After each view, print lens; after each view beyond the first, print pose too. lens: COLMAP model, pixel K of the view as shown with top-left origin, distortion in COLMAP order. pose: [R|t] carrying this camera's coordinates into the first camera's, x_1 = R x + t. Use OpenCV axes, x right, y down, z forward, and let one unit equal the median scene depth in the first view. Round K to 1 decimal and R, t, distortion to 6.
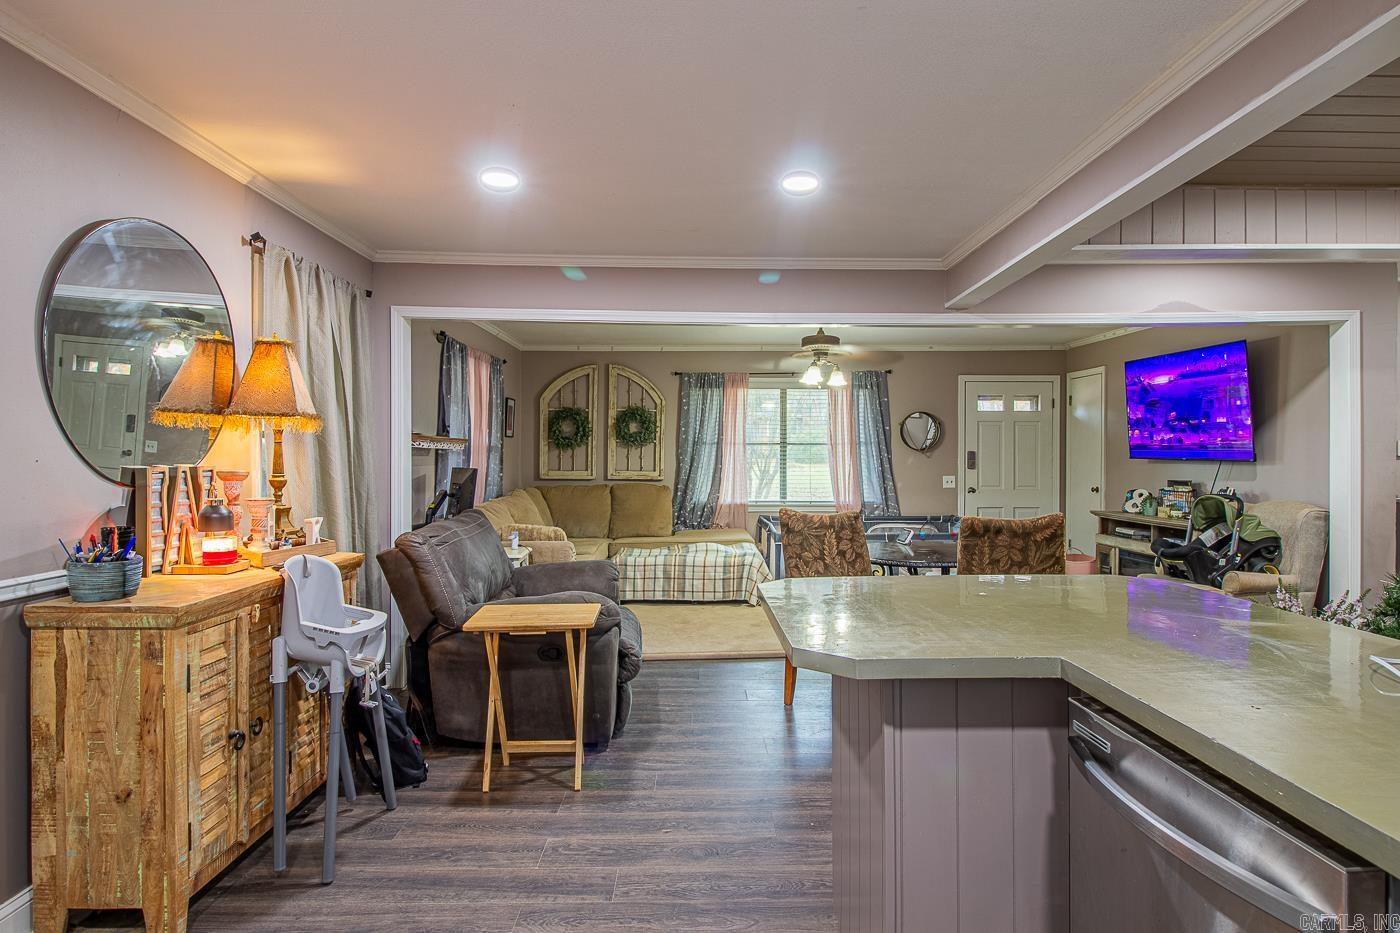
lens RADIAL K [[800.7, 0, 702.3], [0, 800.7, 459.2], [0, 0, 1]] dist [-0.004134, -0.002831]
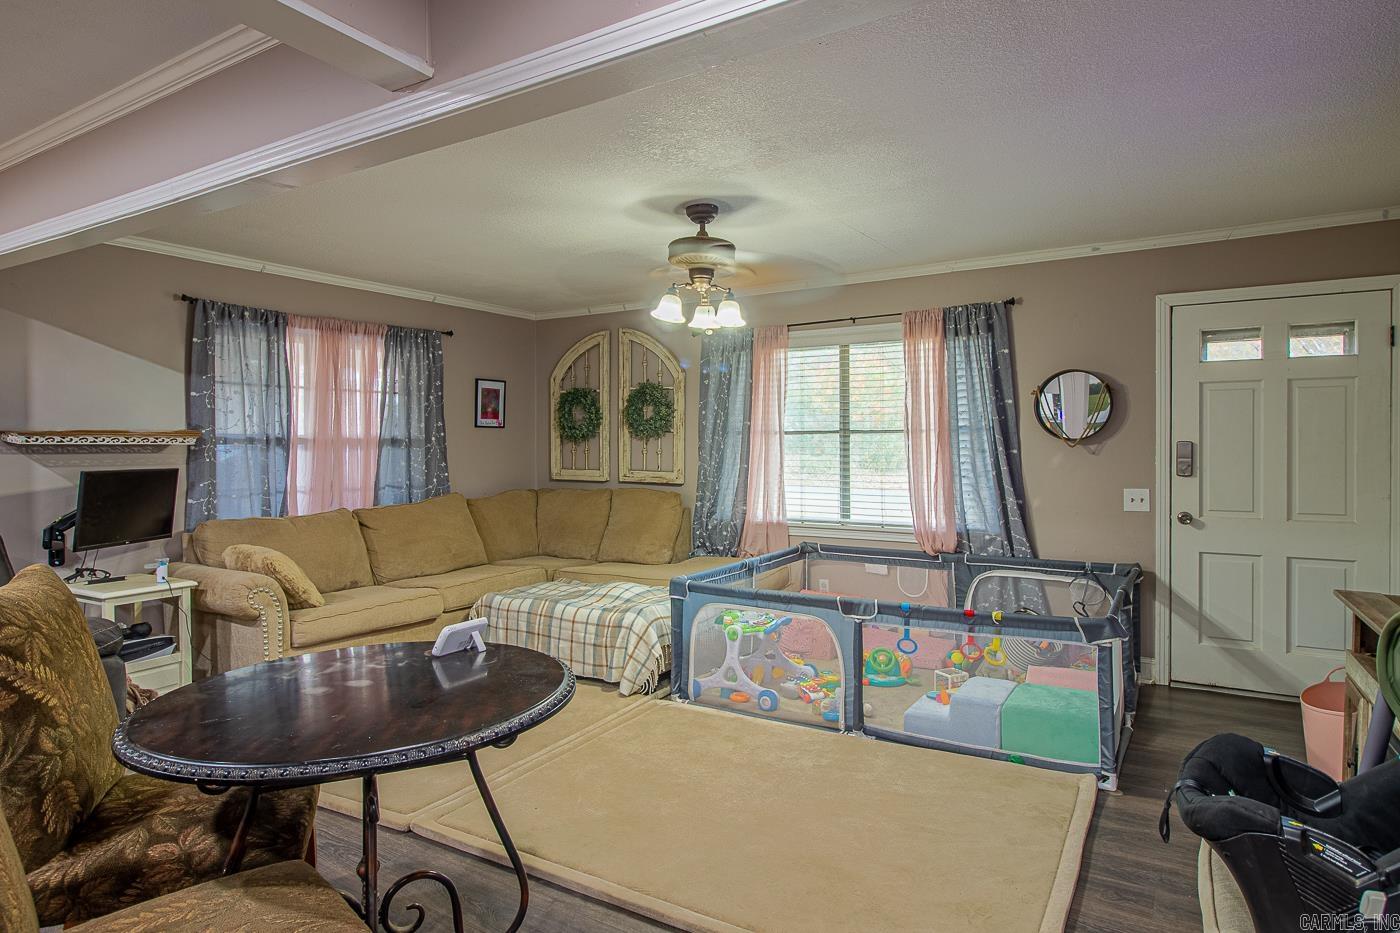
lens RADIAL K [[800.7, 0, 696.5], [0, 800.7, 466.1], [0, 0, 1]] dist [-0.004134, -0.002831]
pose [[0.844009, 0.011538, -0.536204, 0.348224], [0.000422, 0.999754, 0.022177, -0.006177], [0.536328, -0.018944, 0.843797, 0.402048]]
